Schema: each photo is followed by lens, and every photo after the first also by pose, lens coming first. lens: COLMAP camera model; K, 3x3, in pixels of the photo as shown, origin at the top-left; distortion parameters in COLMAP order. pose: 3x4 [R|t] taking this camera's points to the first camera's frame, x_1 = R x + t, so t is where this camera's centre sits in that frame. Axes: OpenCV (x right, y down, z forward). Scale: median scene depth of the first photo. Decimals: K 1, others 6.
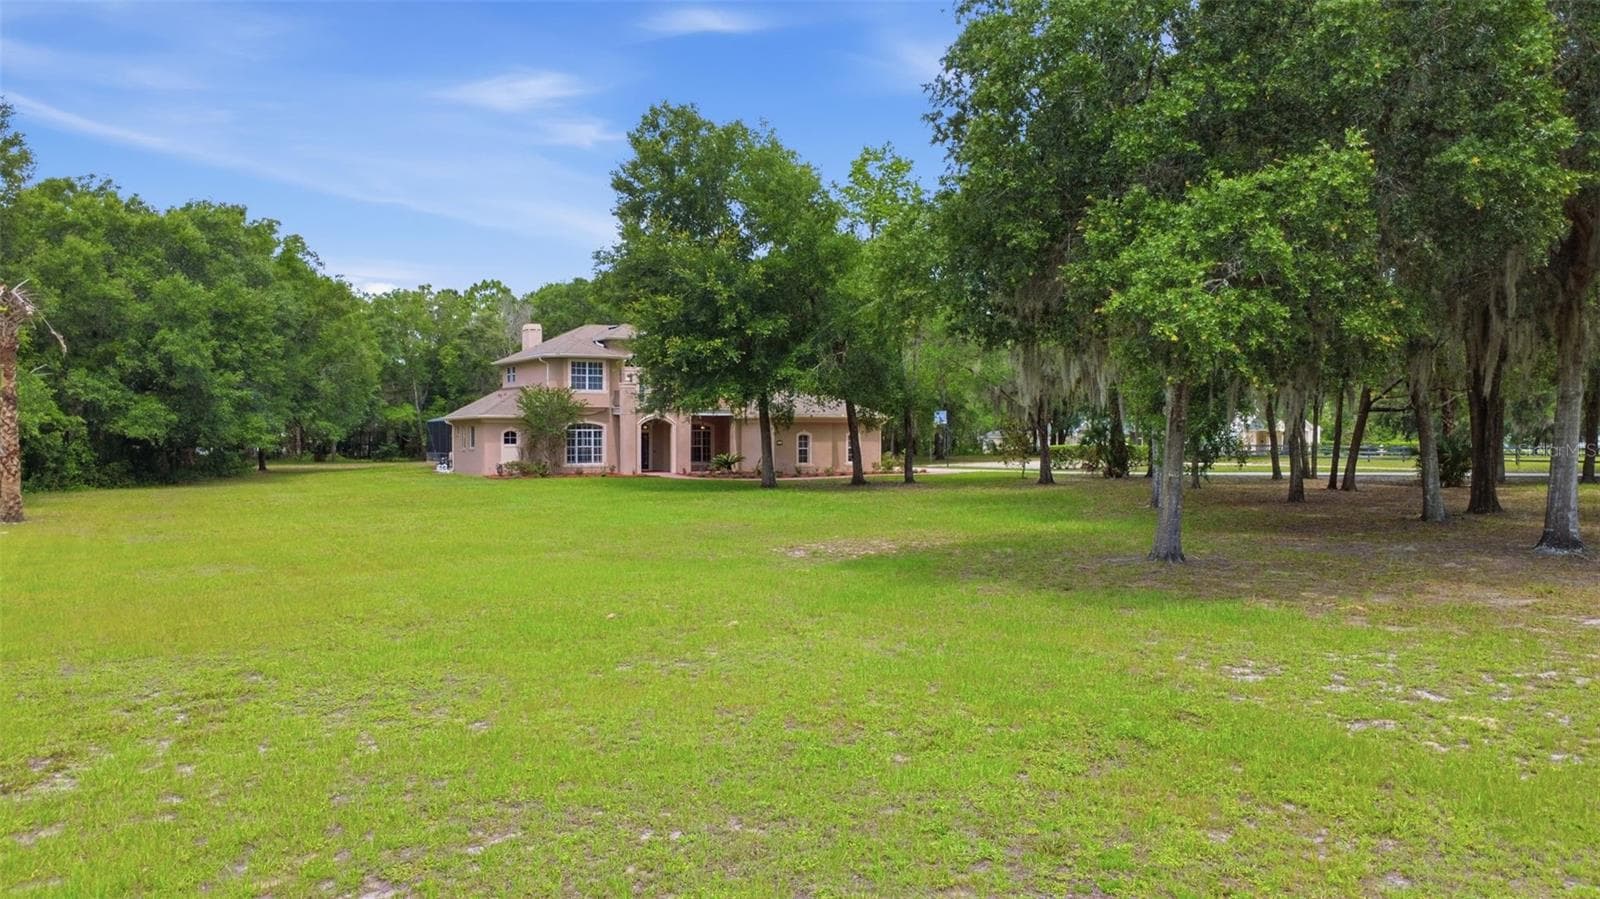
lens RADIAL K [[1191.9, 0, 800.0], [0, 1191.9, 449.5], [0, 0, 1]] dist [0.000363, 0.001728]
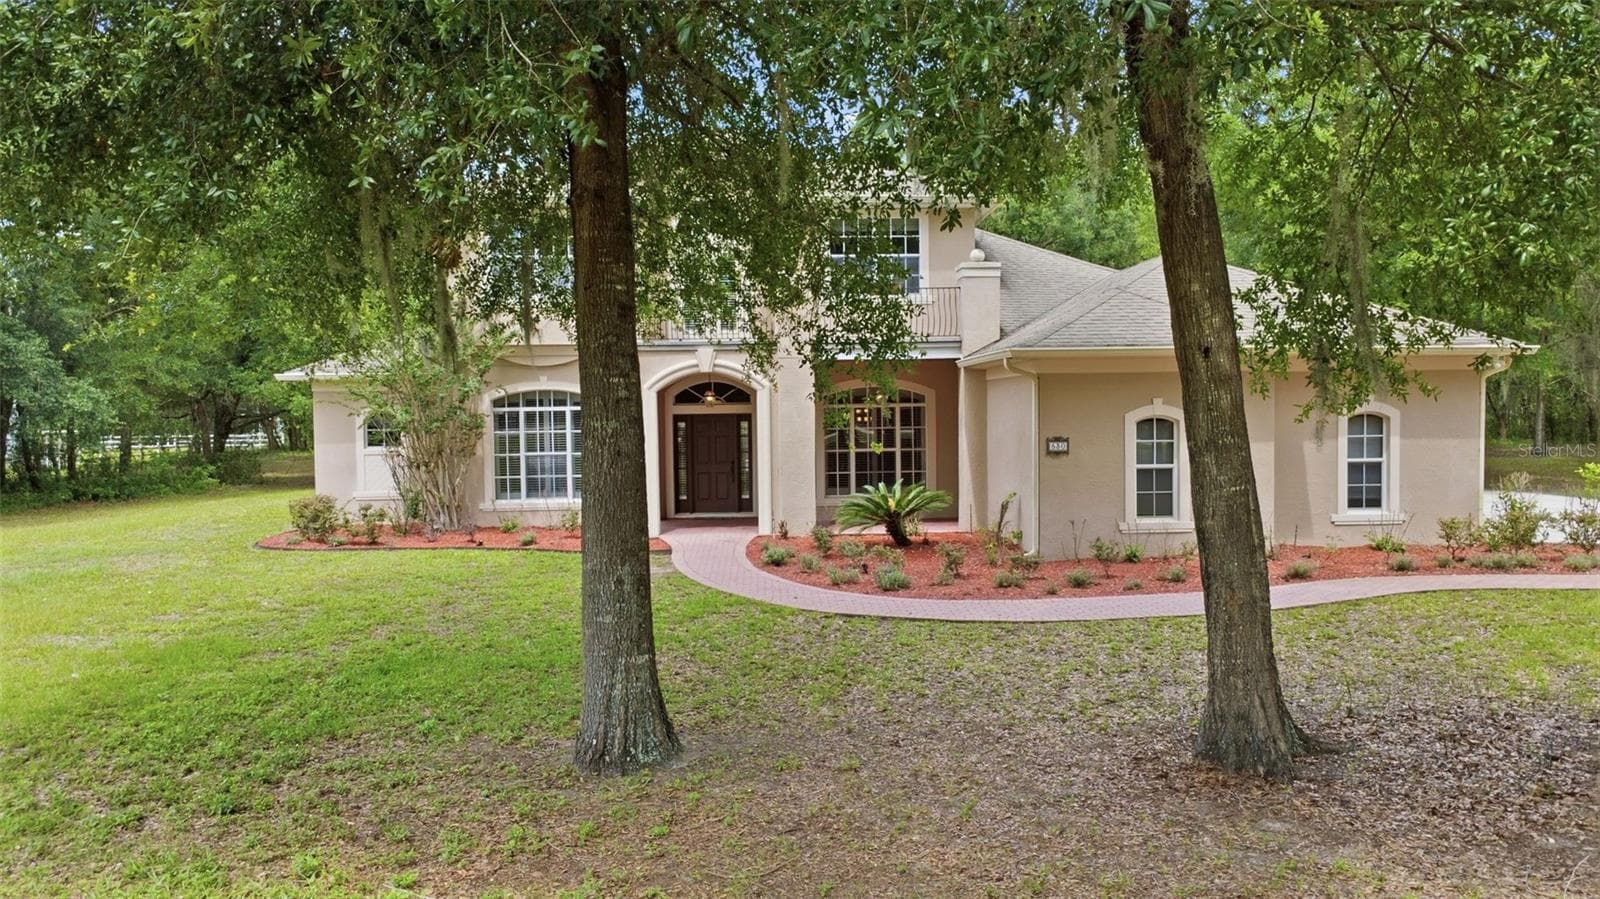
lens RADIAL K [[1191.9, 0, 800.0], [0, 1191.9, 449.5], [0, 0, 1]] dist [0.000363, 0.001728]
pose [[0.874165, 0.003955, -0.485613, 0.063853], [0.019790, 0.998846, 0.043760, -0.017950], [0.485225, -0.047864, 0.873078, 0.714291]]
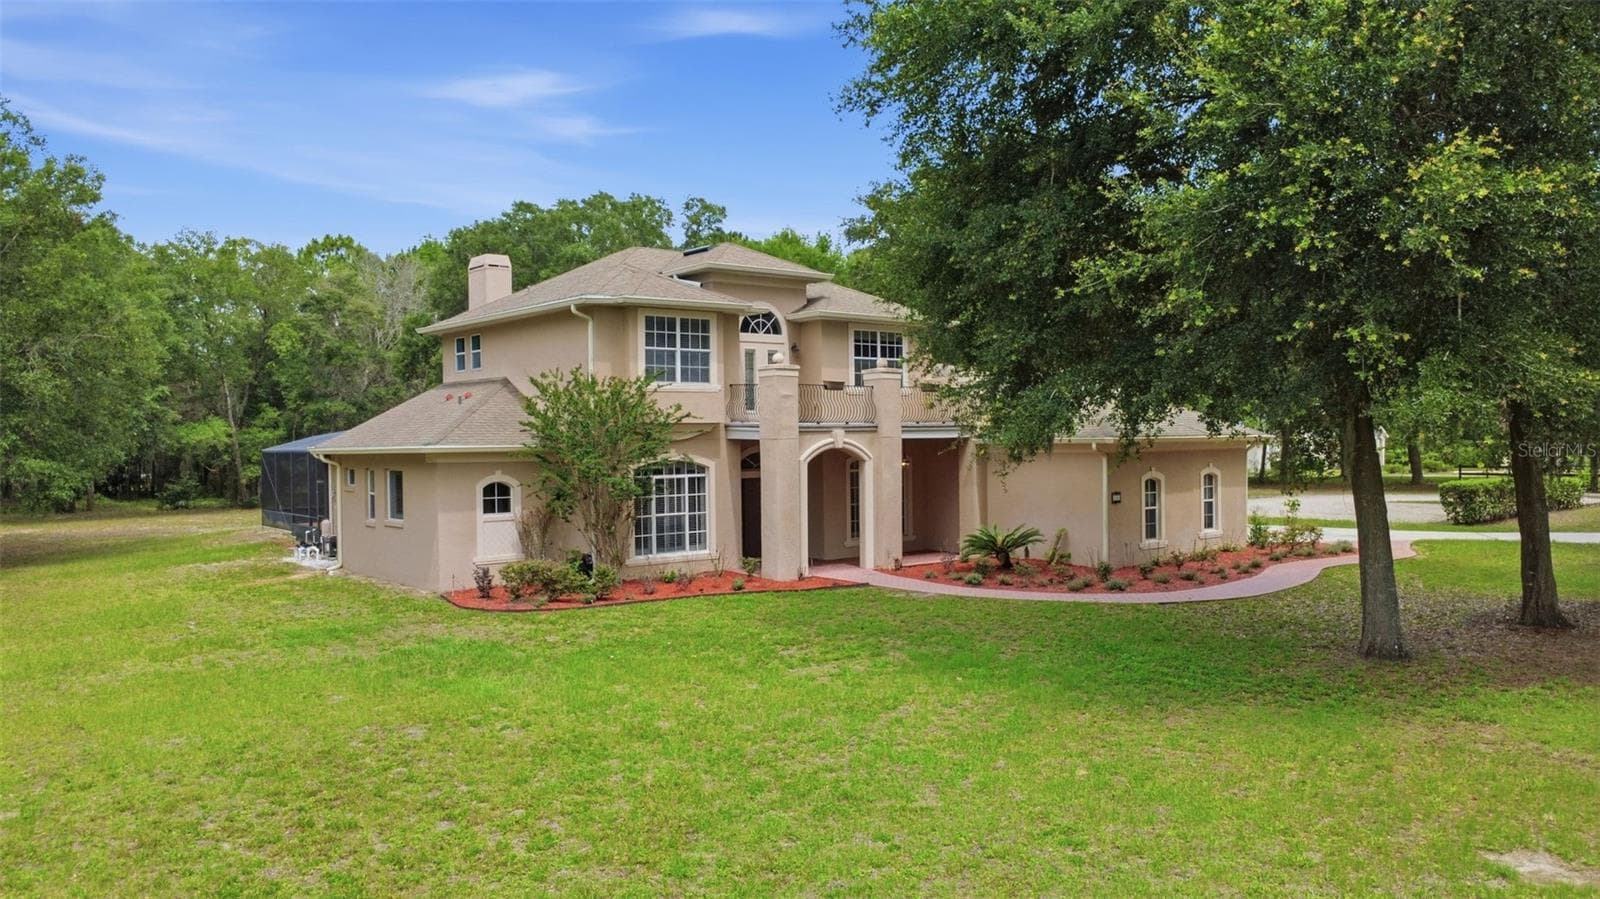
lens RADIAL K [[1191.9, 0, 800.0], [0, 1191.9, 449.5], [0, 0, 1]] dist [0.000363, 0.001728]
pose [[0.989121, -0.014411, 0.146395, -0.195811], [0.015212, 0.999875, -0.004352, -0.023180], [-0.146314, 0.006532, 0.989217, 0.561576]]
